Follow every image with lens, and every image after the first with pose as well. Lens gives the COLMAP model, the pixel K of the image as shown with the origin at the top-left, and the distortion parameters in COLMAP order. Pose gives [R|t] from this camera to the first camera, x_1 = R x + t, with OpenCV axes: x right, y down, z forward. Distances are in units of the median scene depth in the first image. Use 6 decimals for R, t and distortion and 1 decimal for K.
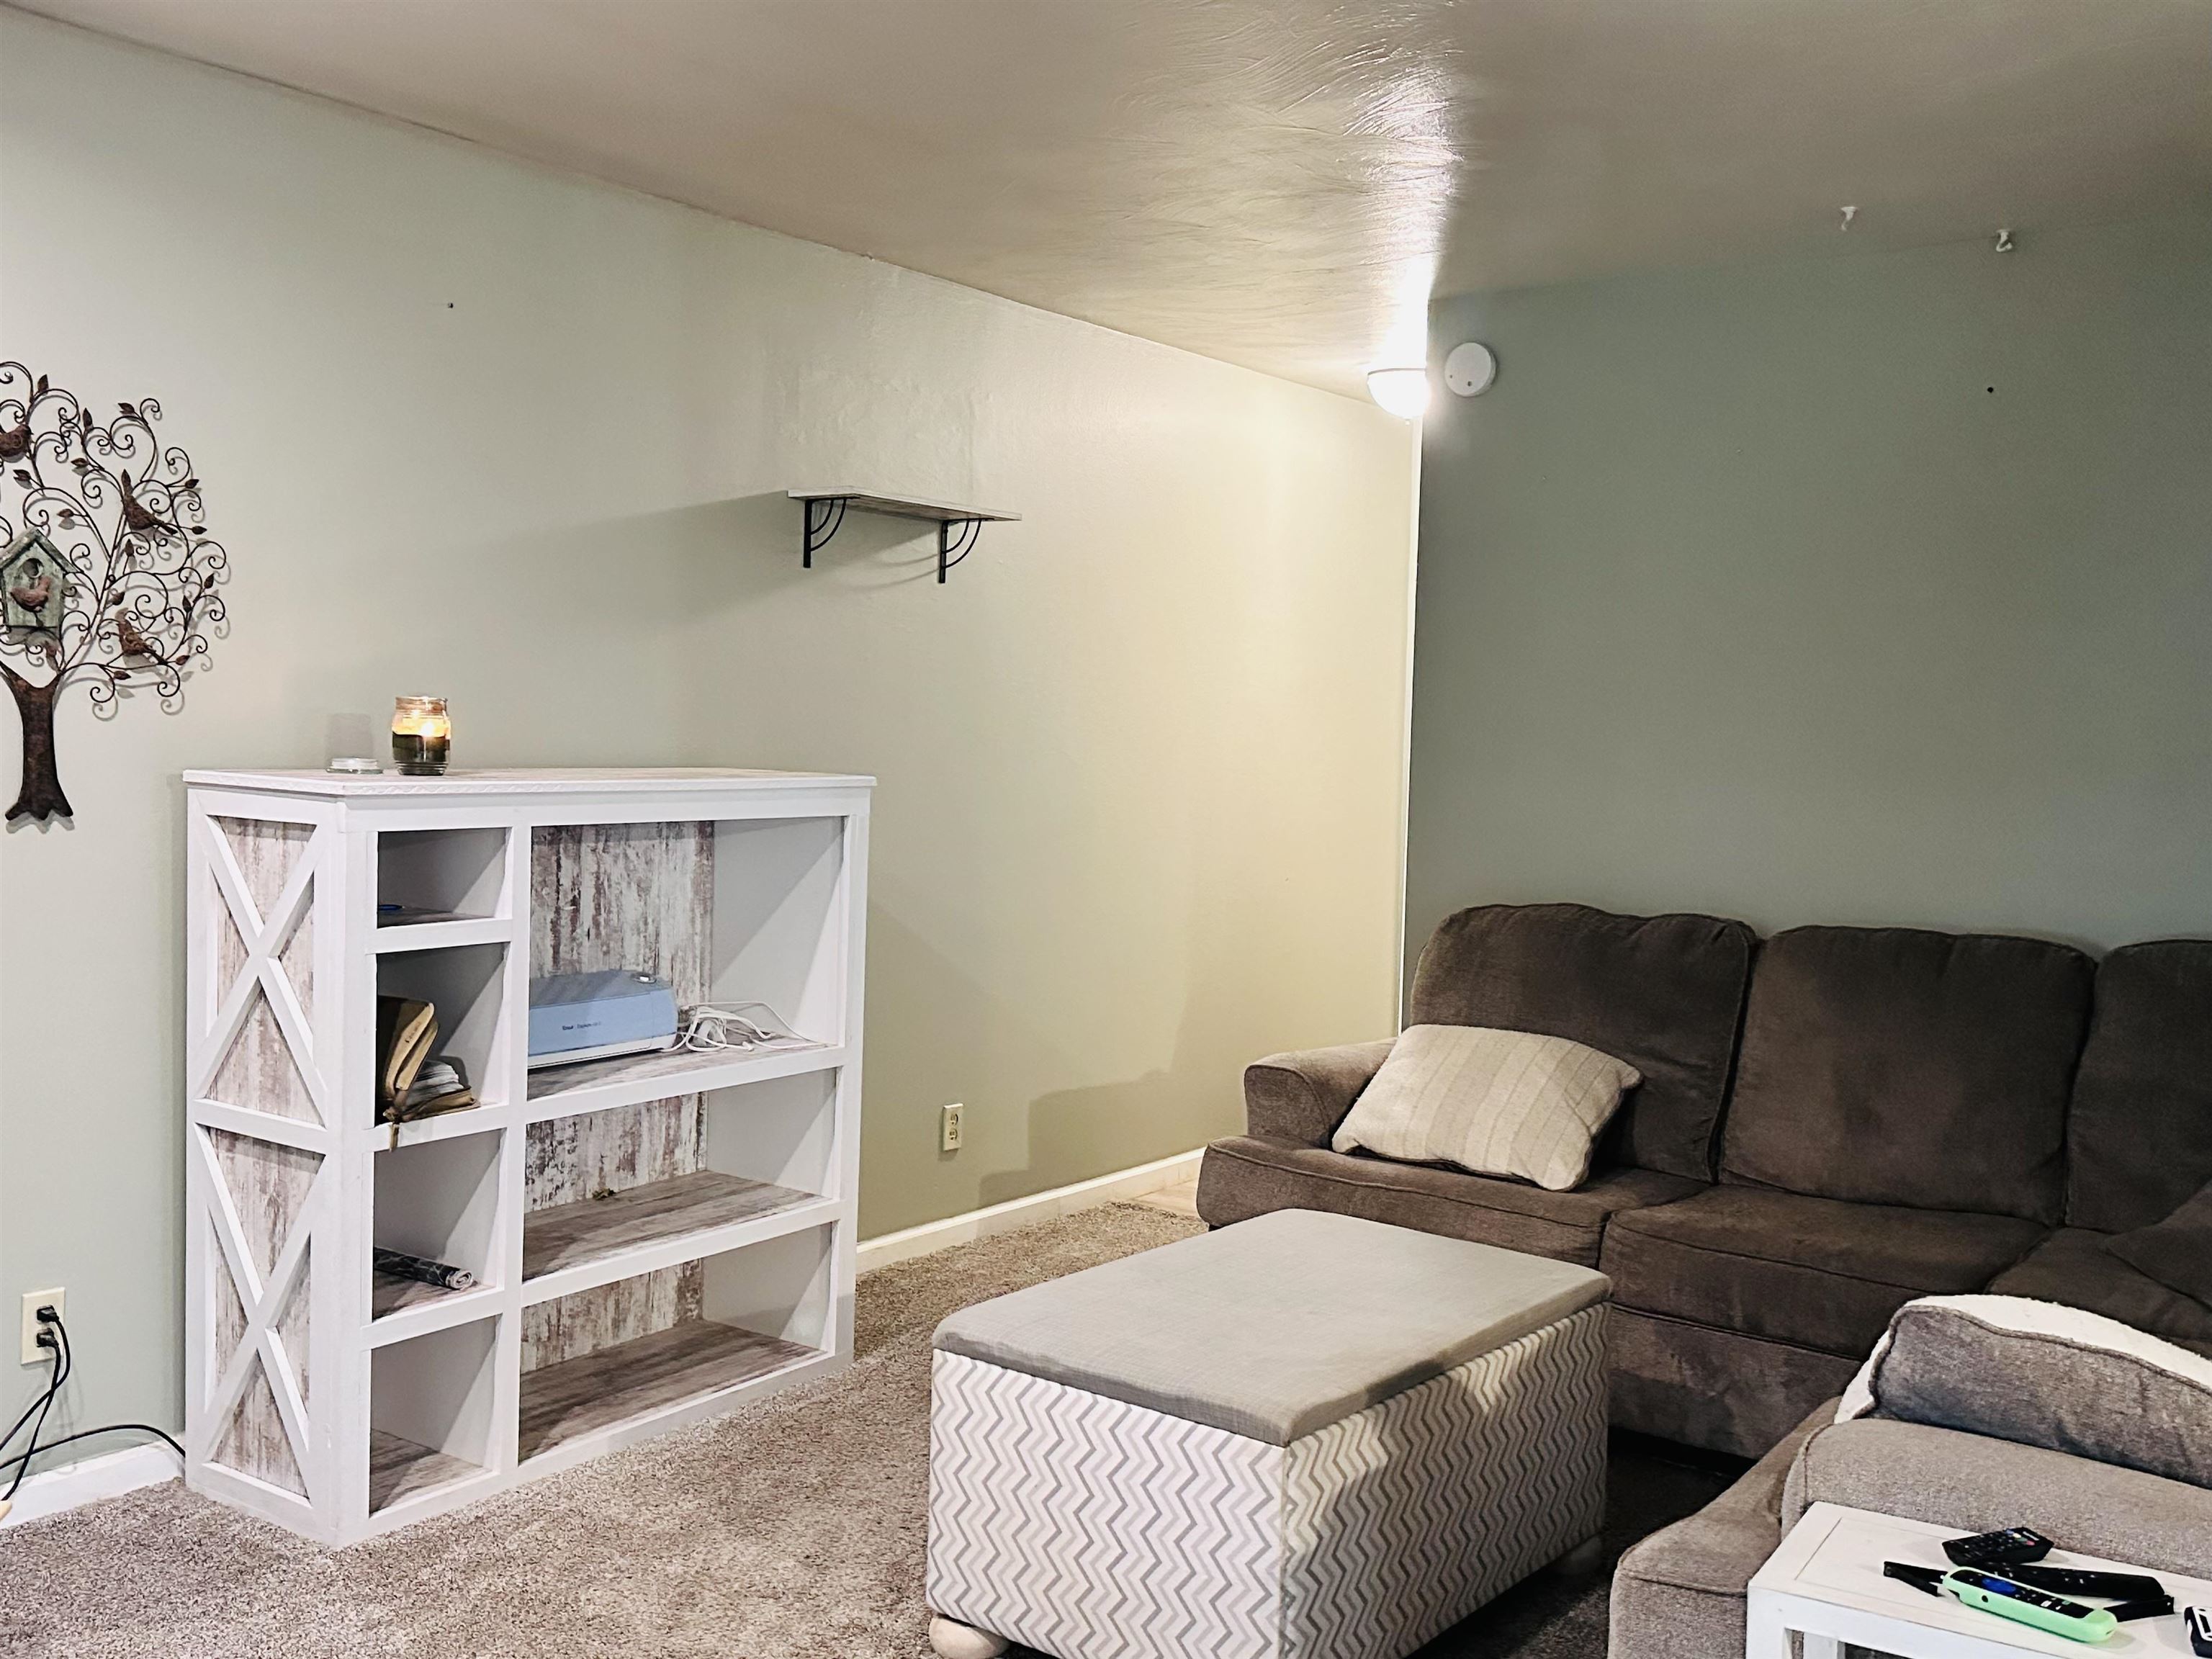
lens RADIAL K [[2087.4, 0, 1105.4], [0, 2087.4, 836.1], [0, 0, 1]] dist [0.169093, -0.336336]
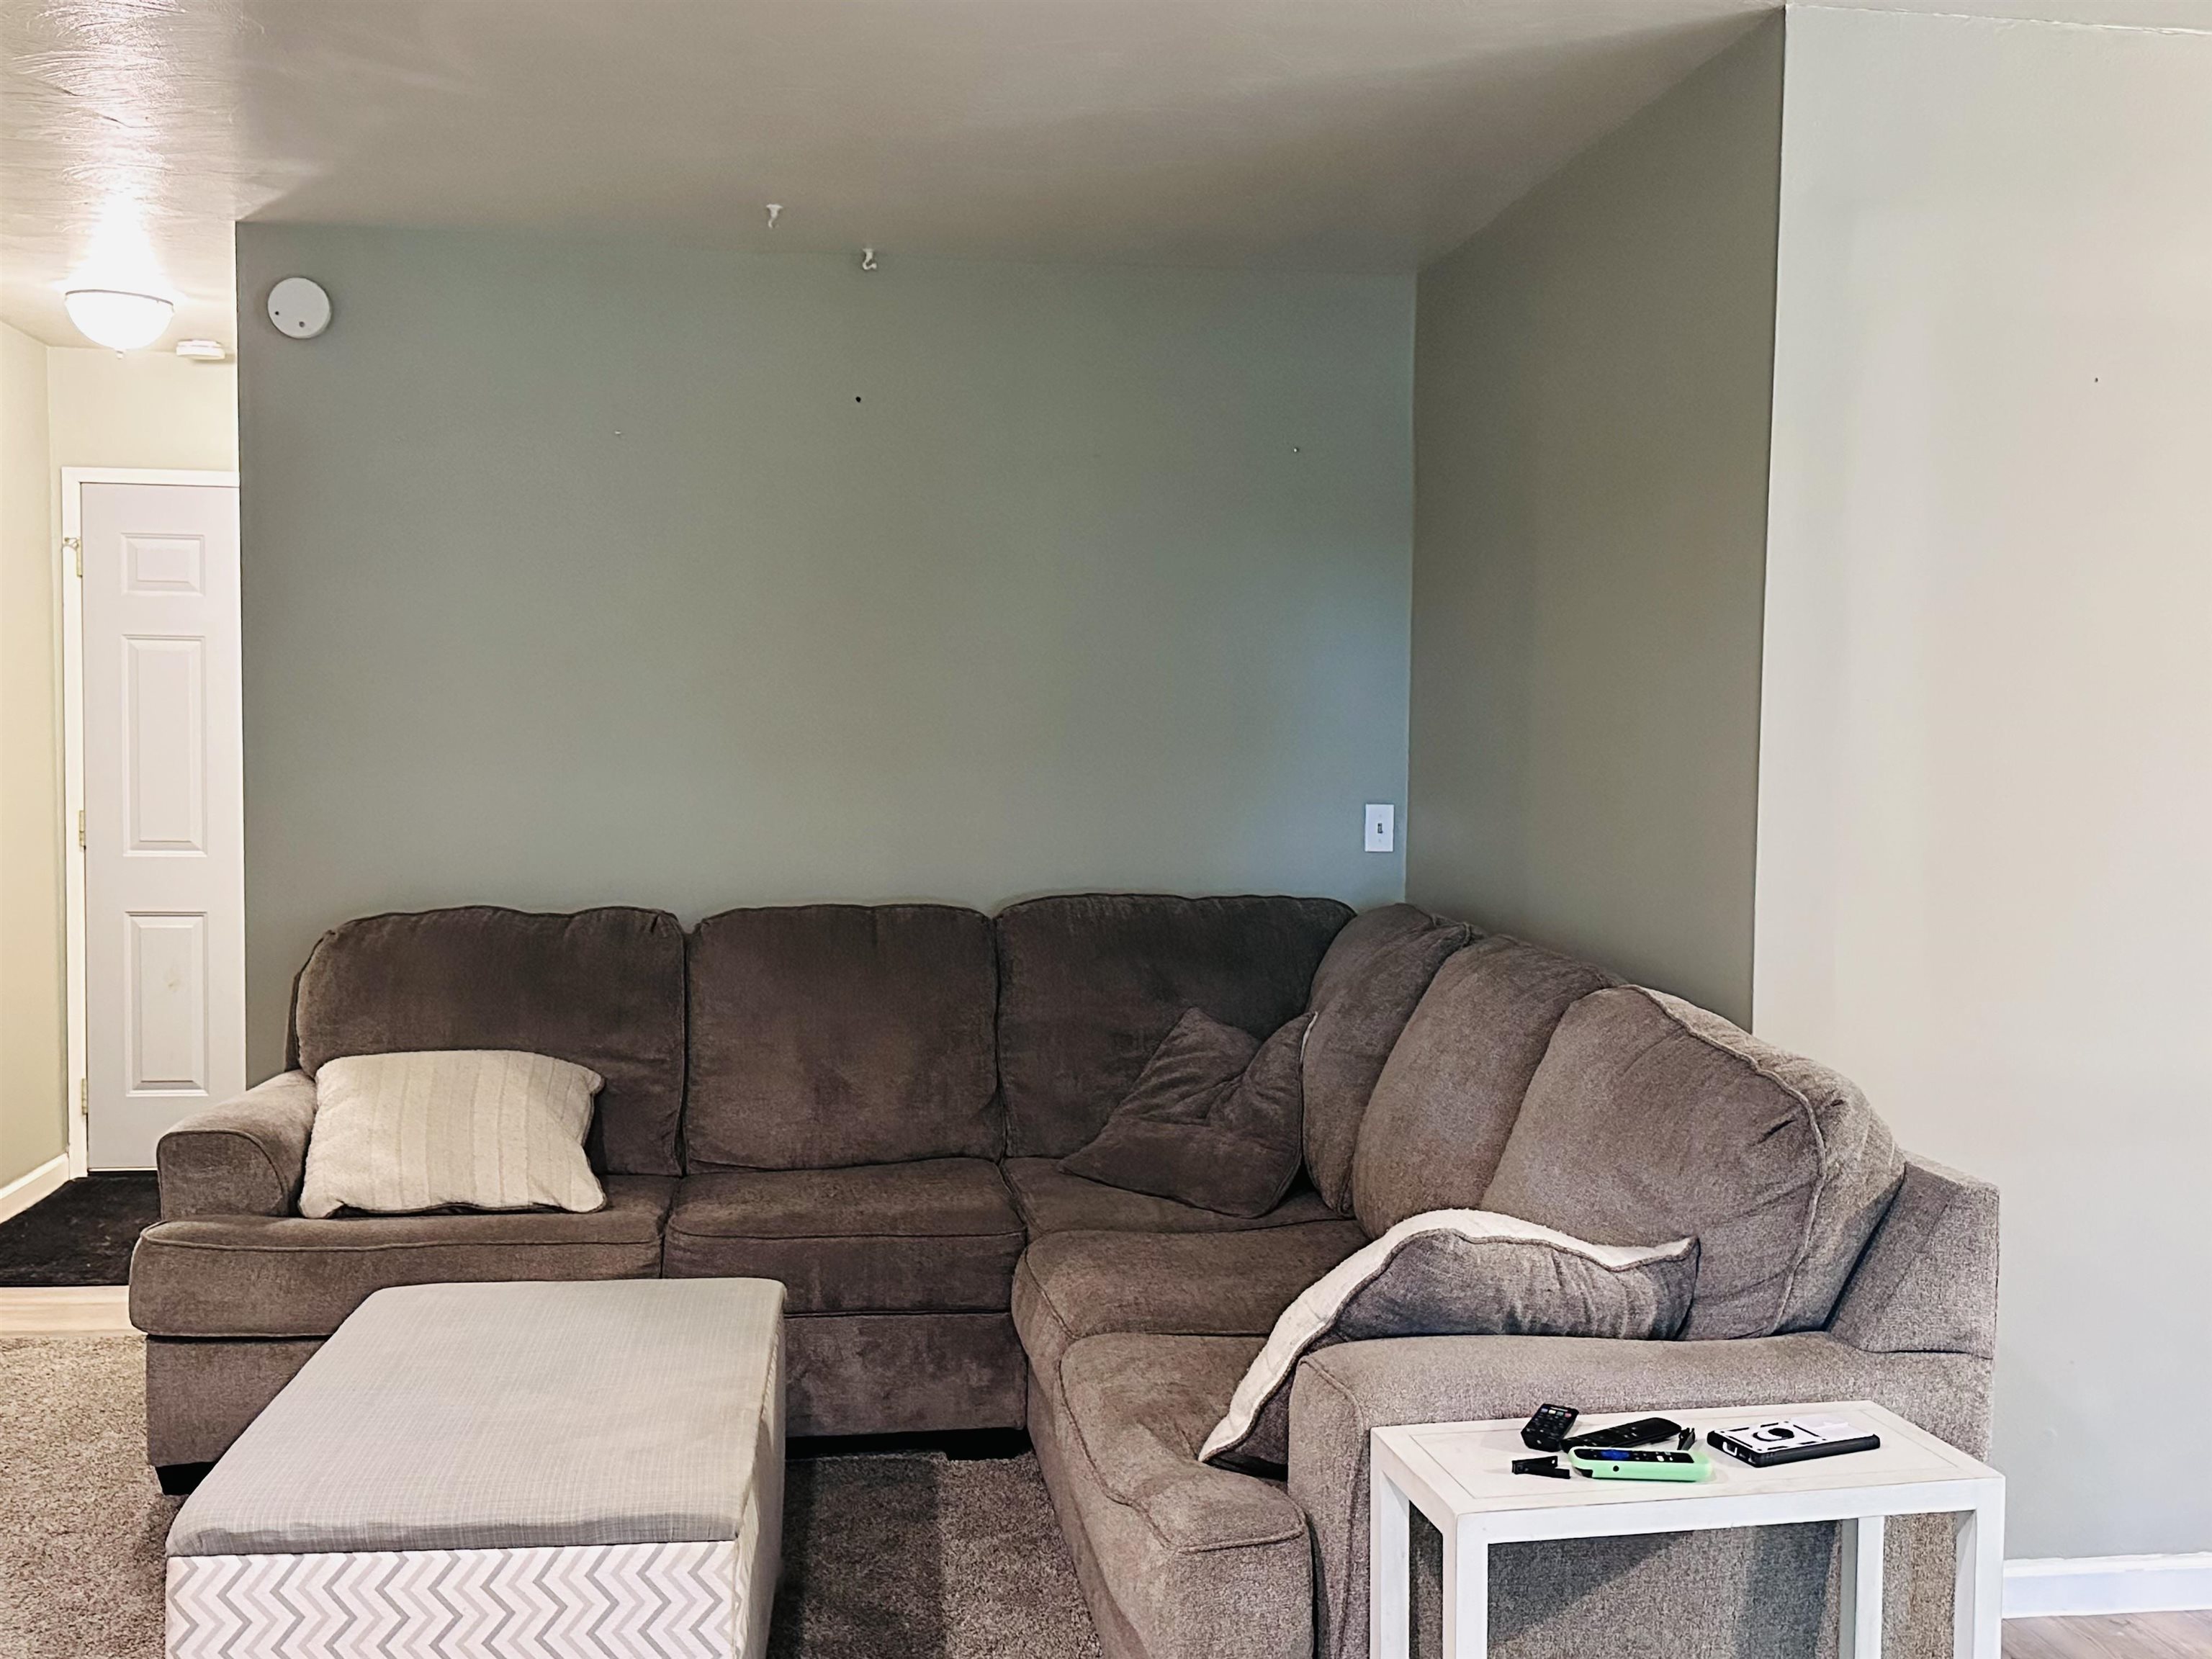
lens RADIAL K [[2087.4, 0, 1105.4], [0, 2087.4, 836.1], [0, 0, 1]] dist [0.169093, -0.336336]
pose [[0.719567, -0.053861, 0.692331, -0.263630], [0.046355, 0.998489, 0.029500, -0.015812], [-0.692874, 0.010866, 0.720977, 0.162078]]
